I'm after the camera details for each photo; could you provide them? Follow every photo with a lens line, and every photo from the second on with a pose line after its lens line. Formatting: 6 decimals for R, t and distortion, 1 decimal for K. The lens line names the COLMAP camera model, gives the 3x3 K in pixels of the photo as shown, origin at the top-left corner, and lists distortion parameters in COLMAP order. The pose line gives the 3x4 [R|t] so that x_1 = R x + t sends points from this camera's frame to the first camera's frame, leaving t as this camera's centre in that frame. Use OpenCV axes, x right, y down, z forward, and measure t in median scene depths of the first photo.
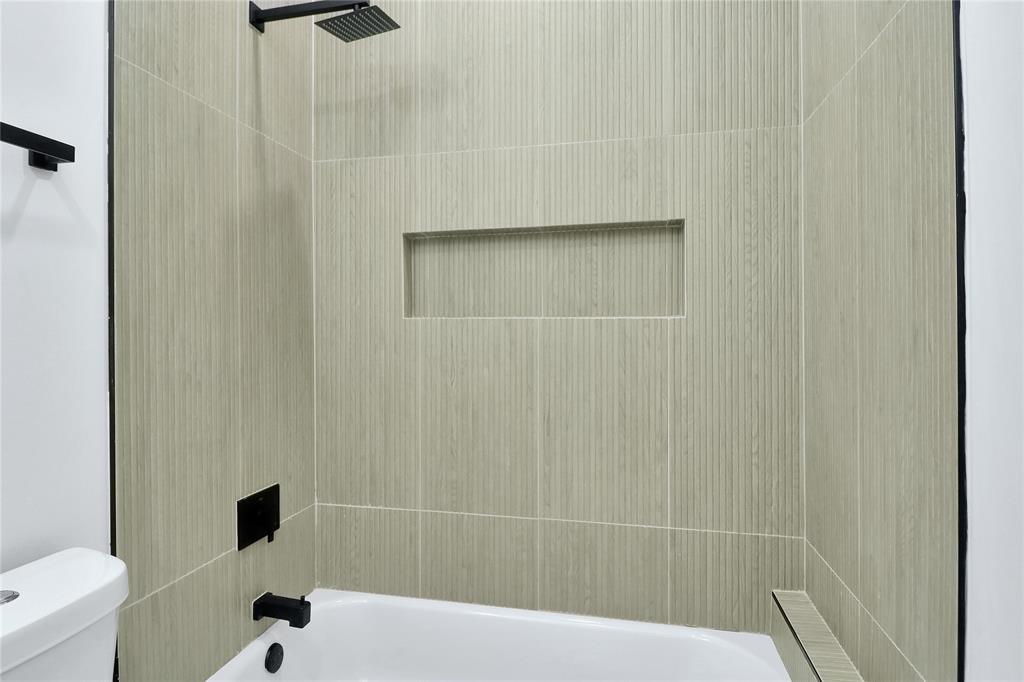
lens RADIAL K [[571.0, 0, 511.2], [0, 571.0, 338.5], [0, 0, 1]] dist [0.005086, -0.011324]
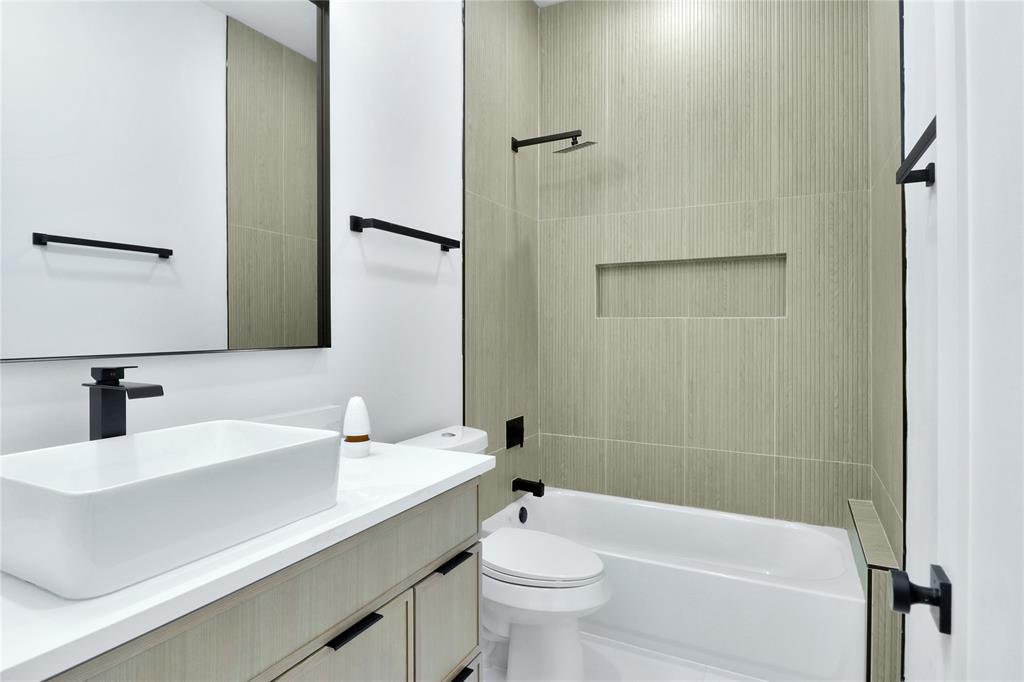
lens RADIAL K [[571.0, 0, 494.6], [0, 571.0, 328.8], [0, 0, 1]] dist [0.005086, -0.011324]
pose [[0.959914, 0.004453, -0.280261, -0.015140], [-0.006909, 0.999946, -0.007775, 0.009483], [0.280211, 0.009400, 0.959892, -0.660318]]
